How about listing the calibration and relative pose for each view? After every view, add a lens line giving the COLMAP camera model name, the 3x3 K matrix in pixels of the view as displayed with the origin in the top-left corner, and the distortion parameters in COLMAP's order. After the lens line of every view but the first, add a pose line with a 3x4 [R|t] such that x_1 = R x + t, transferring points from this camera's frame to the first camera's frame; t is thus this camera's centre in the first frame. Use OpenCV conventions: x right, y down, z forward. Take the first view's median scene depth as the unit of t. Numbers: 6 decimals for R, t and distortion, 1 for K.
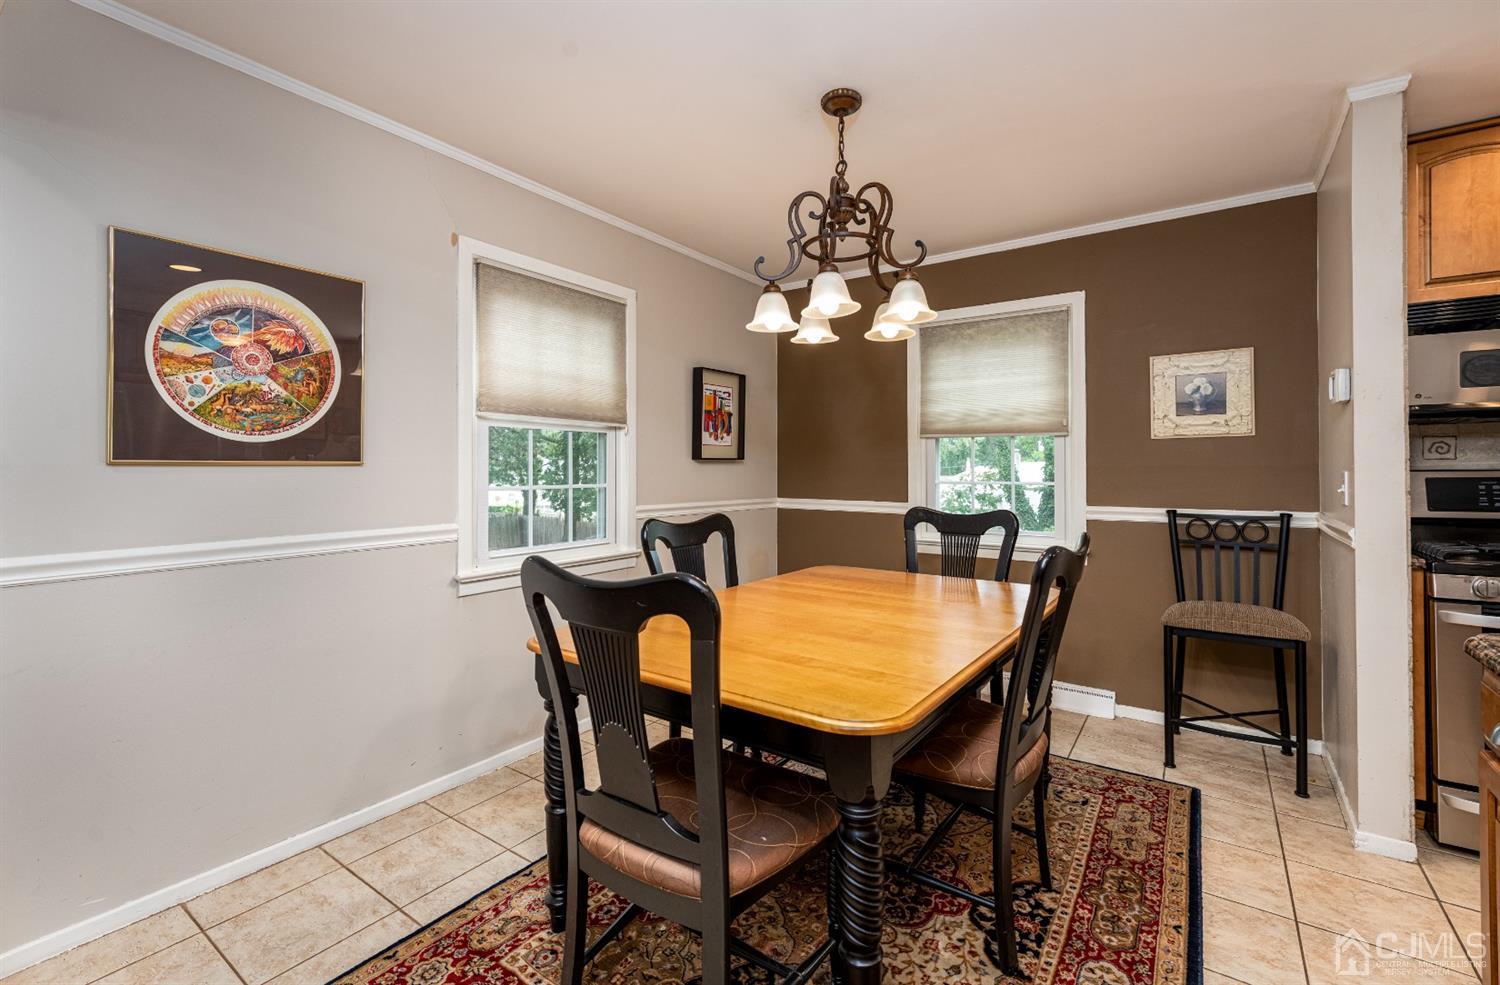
lens RADIAL K [[641.2, 0, 768.1], [0, 641.2, 468.1], [0, 0, 1]] dist [0.001846, 0.000103]
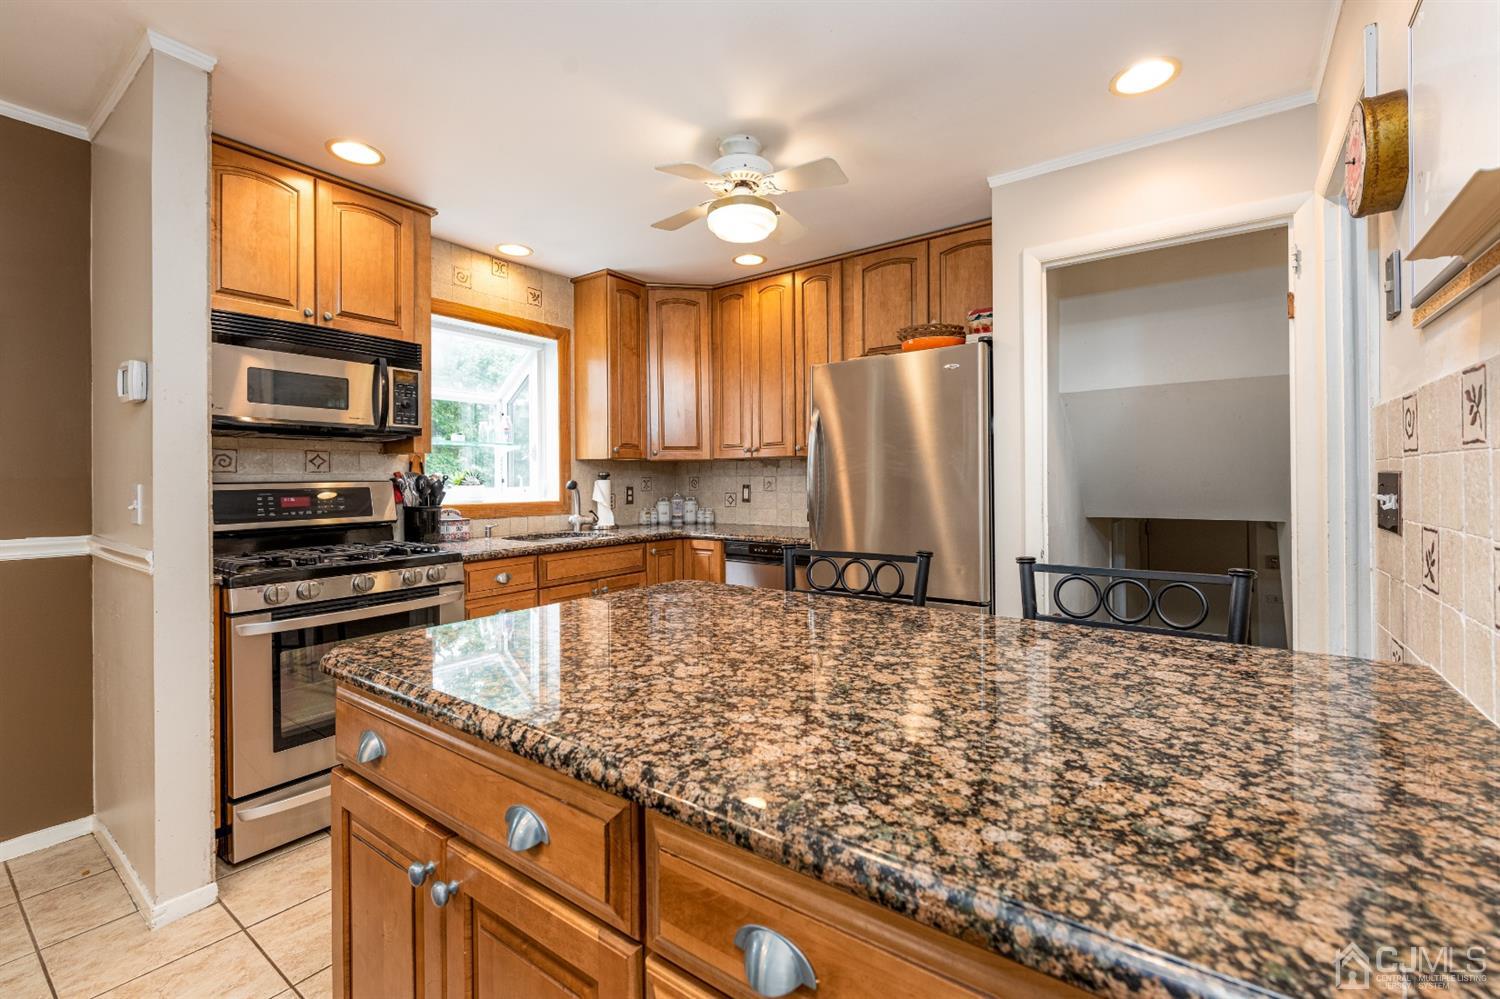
lens RADIAL K [[641.7, 0, 746.2], [0, 641.7, 478.4], [0, 0, 1]] dist [0.001781, -0.001132]
pose [[0.028312, 0.005866, 0.999582, 0.074405], [0.001398, 0.999982, -0.005908, 0.003241], [-0.999598, 0.001565, 0.028303, 0.165698]]
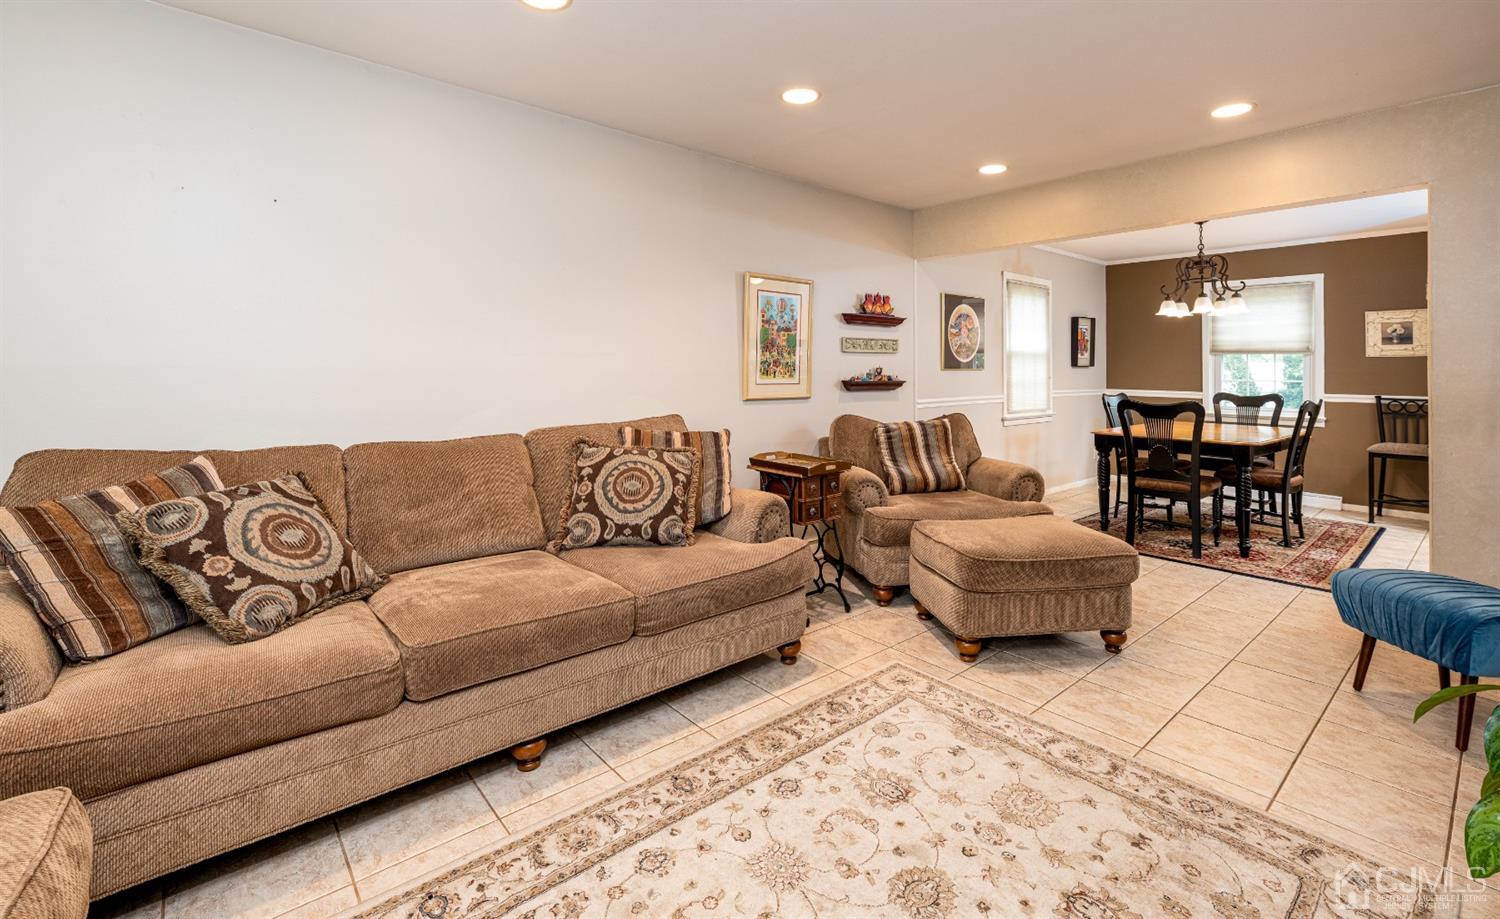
lens RADIAL K [[659.5, 0, 764.0], [0, 659.5, 369.4], [0, 0, 1]] dist [0.005801, -0.001445]
pose [[0.967823, 0.005439, -0.251572, -0.729352], [-0.004427, 0.999980, 0.004587, -0.014265], [0.251592, -0.003326, 0.967828, -1.561517]]
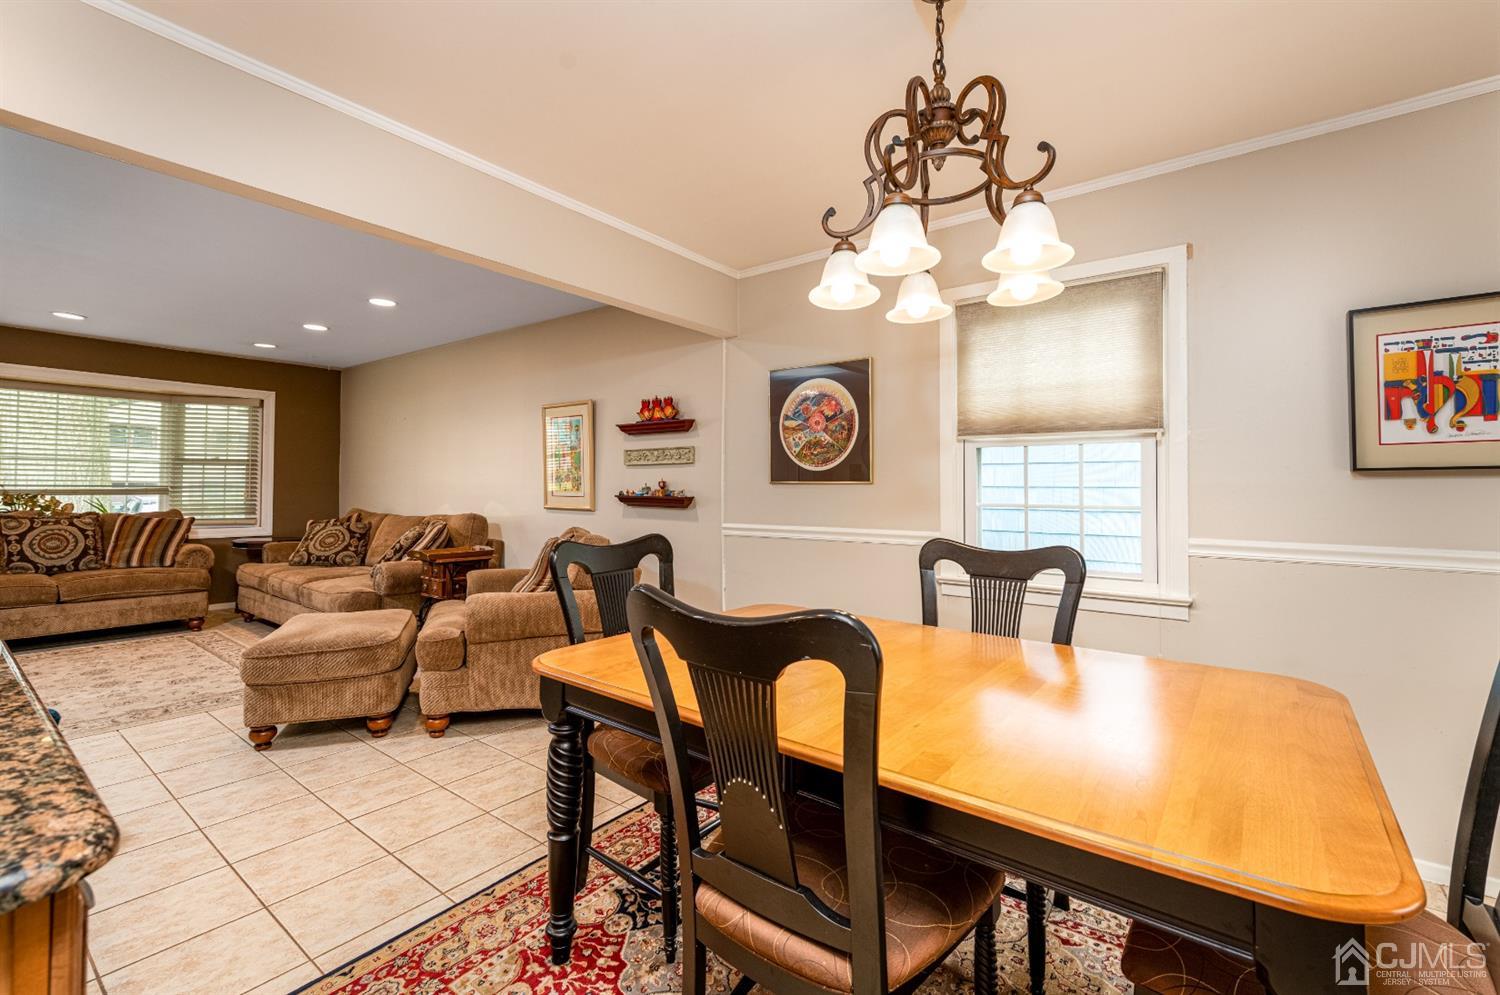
lens RADIAL K [[641.7, 0, 739.7], [0, 641.7, 474.0], [0, 0, 1]] dist [0.001781, -0.001132]
pose [[-0.065591, -0.020543, -0.997635, 0.733391], [-0.002080, 0.999789, -0.020451, 0.002830], [0.997844, 0.000734, -0.065620, 0.715015]]
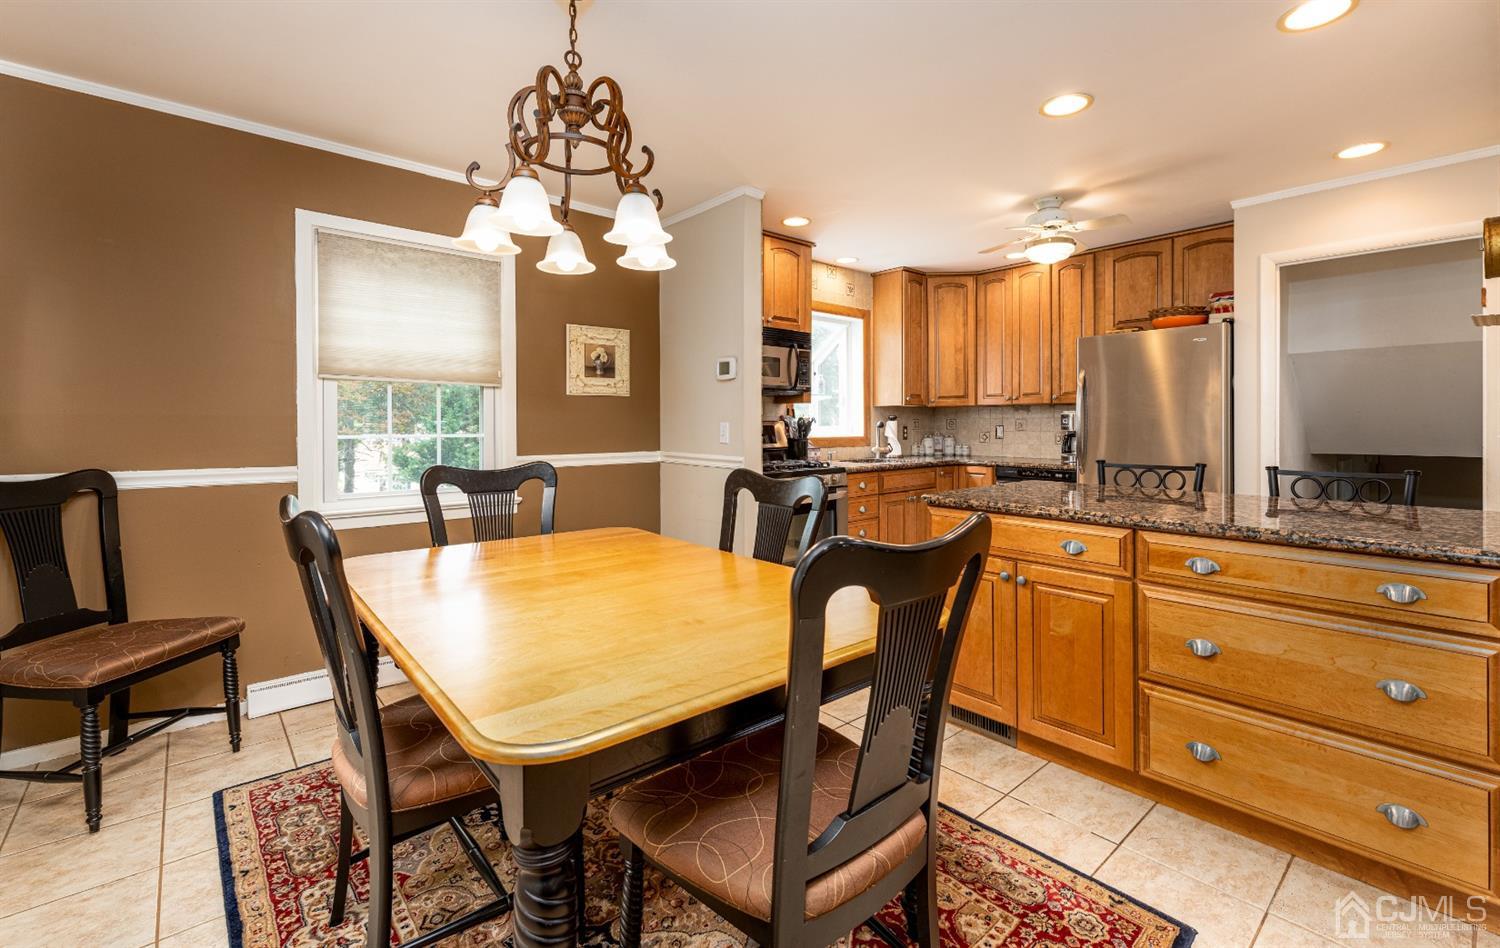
lens RADIAL K [[648.3, 0, 749.8], [0, 648.3, 427.2], [0, 0, 1]] dist [-0.000586, -0.000721]
pose [[0.250502, -0.004435, 0.968106, -0.567203], [-0.002446, 0.999983, 0.005214, 0.007405], [-0.968113, -0.003674, 0.250487, 0.488341]]
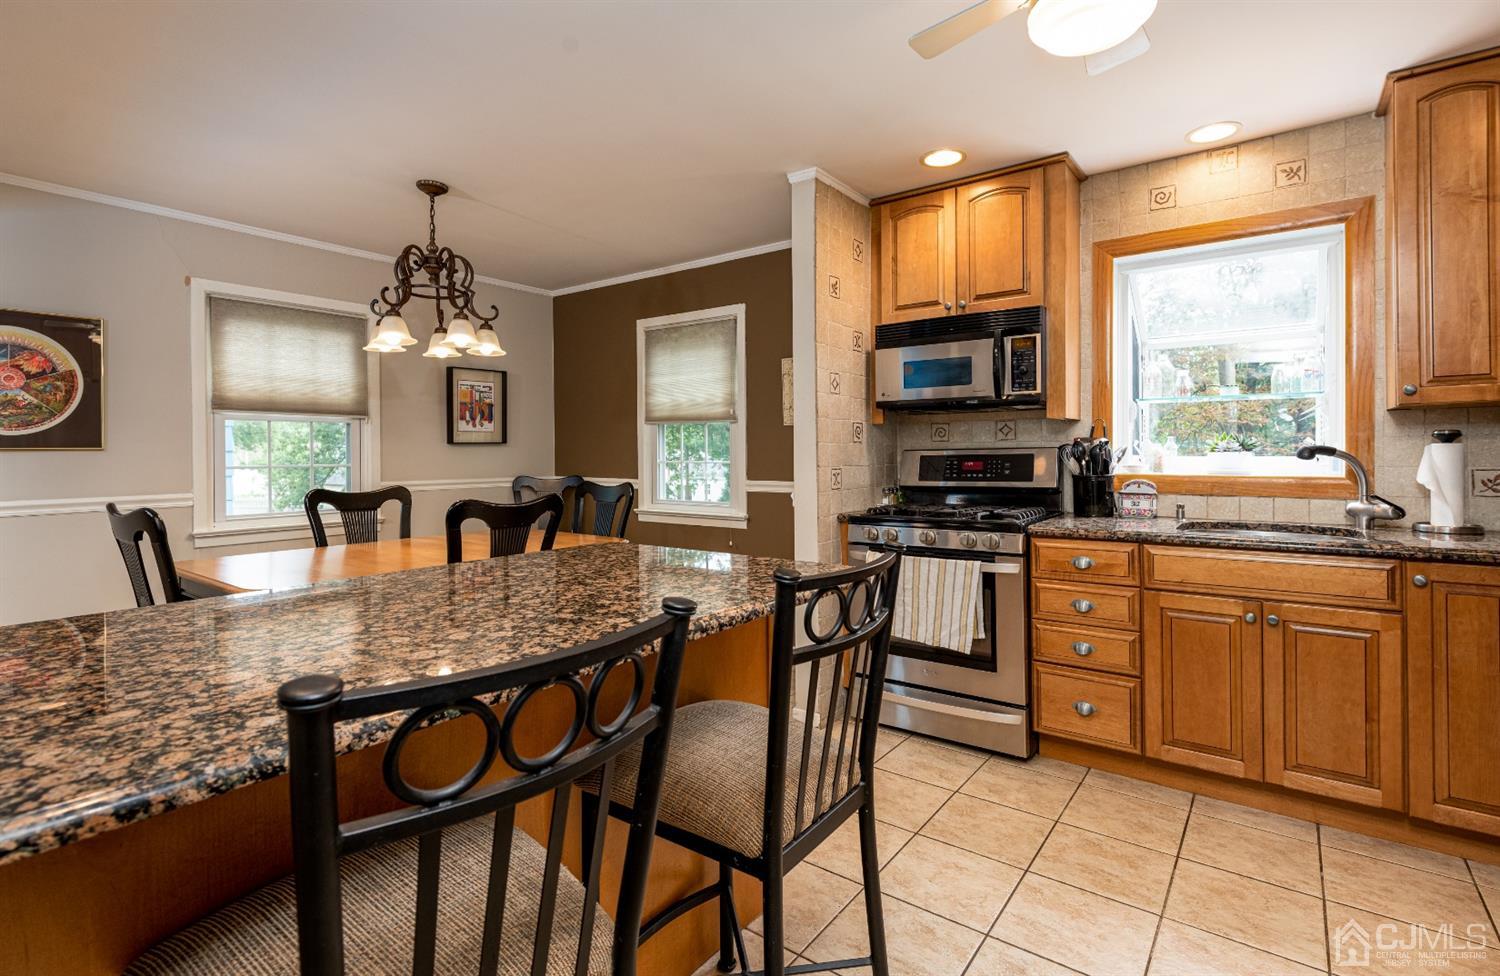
lens RADIAL K [[703.8, 0, 766.0], [0, 703.8, 456.0], [0, 0, 1]] dist [0.007724, -0.001908]
pose [[0.999564, -0.005226, -0.029063, 0.758349], [0.005505, 0.999939, 0.009529, 0.000429], [0.029012, -0.009685, 0.999532, -0.440984]]
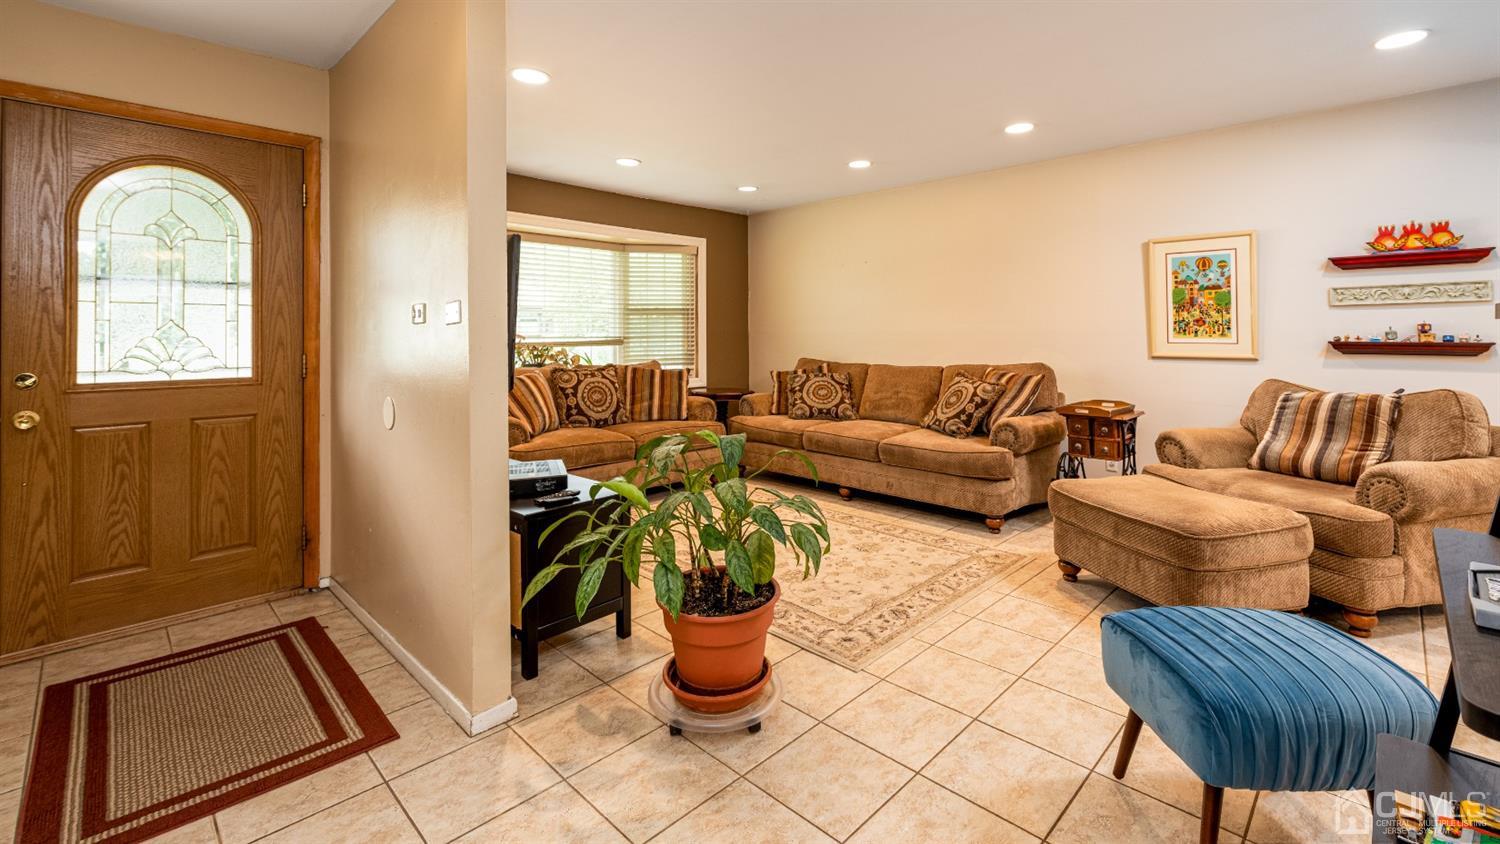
lens RADIAL K [[636.5, 0, 744.8], [0, 636.5, 339.9], [0, 0, 1]] dist [-0.008416, 0.001706]
pose [[-0.187628, 0.012038, -0.982166, 0.699350], [0.010220, 0.999895, 0.010303, -0.006038], [0.982187, -0.008104, -0.187731, -0.758983]]
